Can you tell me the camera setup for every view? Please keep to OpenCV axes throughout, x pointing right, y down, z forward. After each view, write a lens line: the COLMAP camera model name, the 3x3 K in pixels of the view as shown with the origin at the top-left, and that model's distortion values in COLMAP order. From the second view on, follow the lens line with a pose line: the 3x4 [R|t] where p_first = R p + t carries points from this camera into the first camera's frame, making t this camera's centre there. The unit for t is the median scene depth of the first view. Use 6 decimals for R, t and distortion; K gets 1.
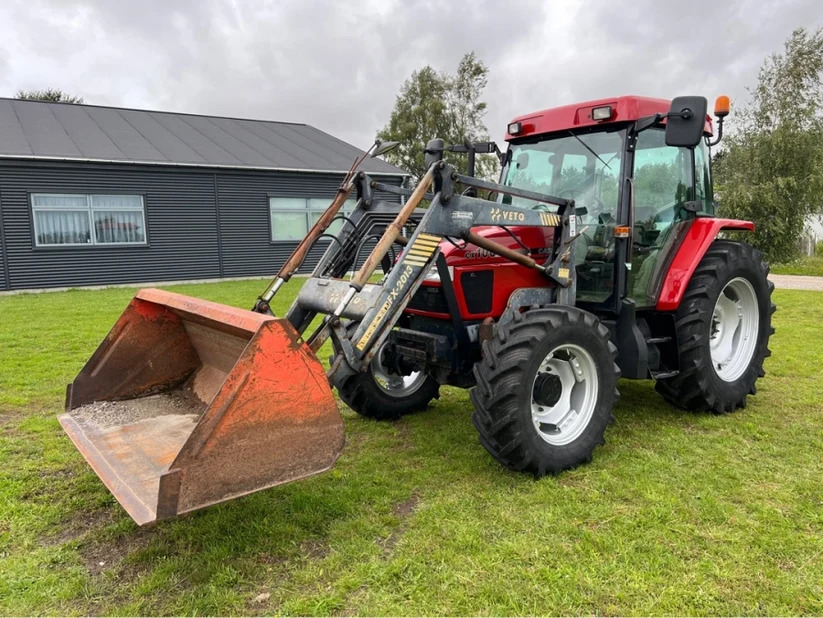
lens RADIAL K [[612.5, 0, 412.0], [0, 612.5, 294.1], [0, 0, 1]] dist [0.029672, -0.001026]
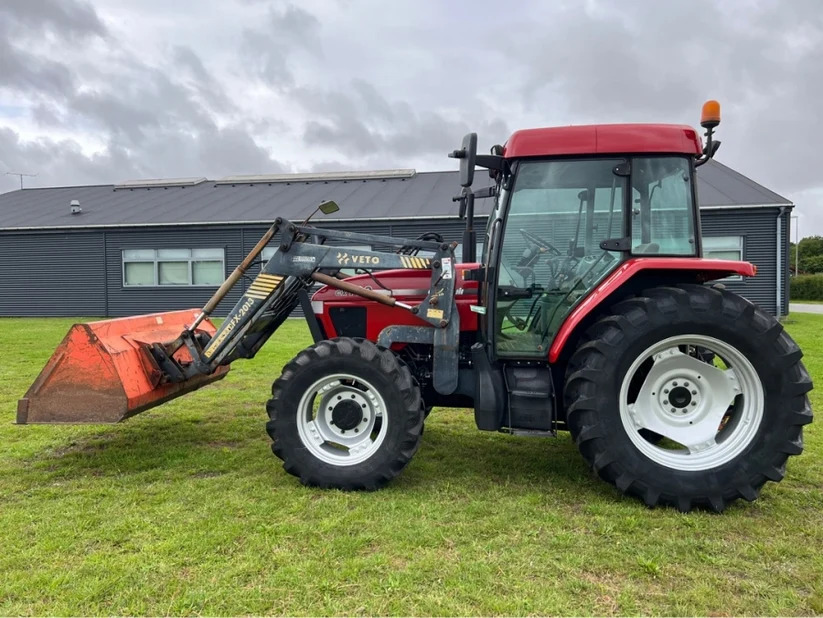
lens RADIAL K [[617.5, 0, 412.7], [0, 617.5, 311.7], [0, 0, 1]] dist [0.080056, -0.106507]
pose [[0.719728, 0.047962, -0.692598, 1.139599], [-0.075120, 0.997134, -0.009012, -0.031054], [0.690180, 0.058514, 0.721268, 0.275979]]
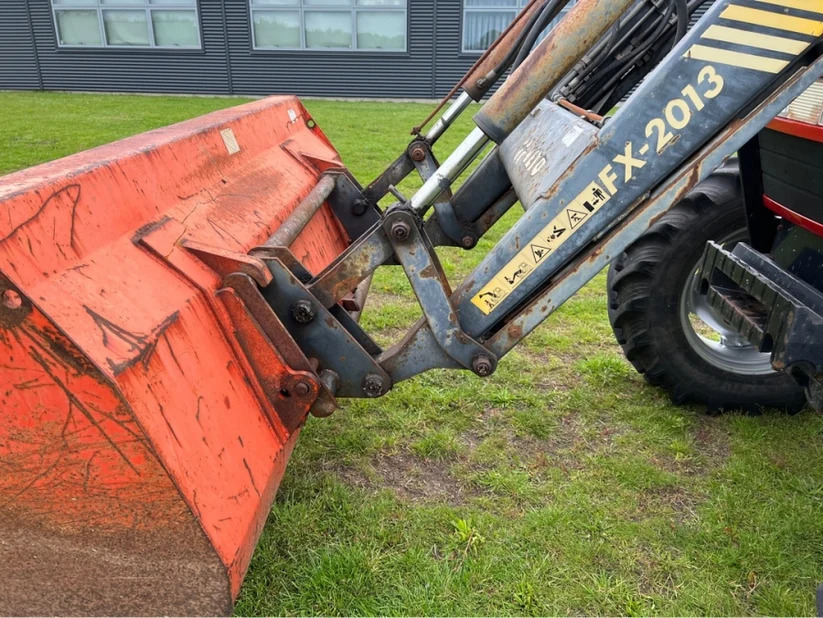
lens RADIAL K [[617.5, 0, 412.7], [0, 617.5, 311.7], [0, 0, 1]] dist [0.080056, -0.106507]
pose [[0.755593, 0.276918, -0.593629, 0.091973], [-0.091443, 0.941965, 0.323019, -0.020153], [0.648627, -0.189788, 0.737064, 0.658779]]
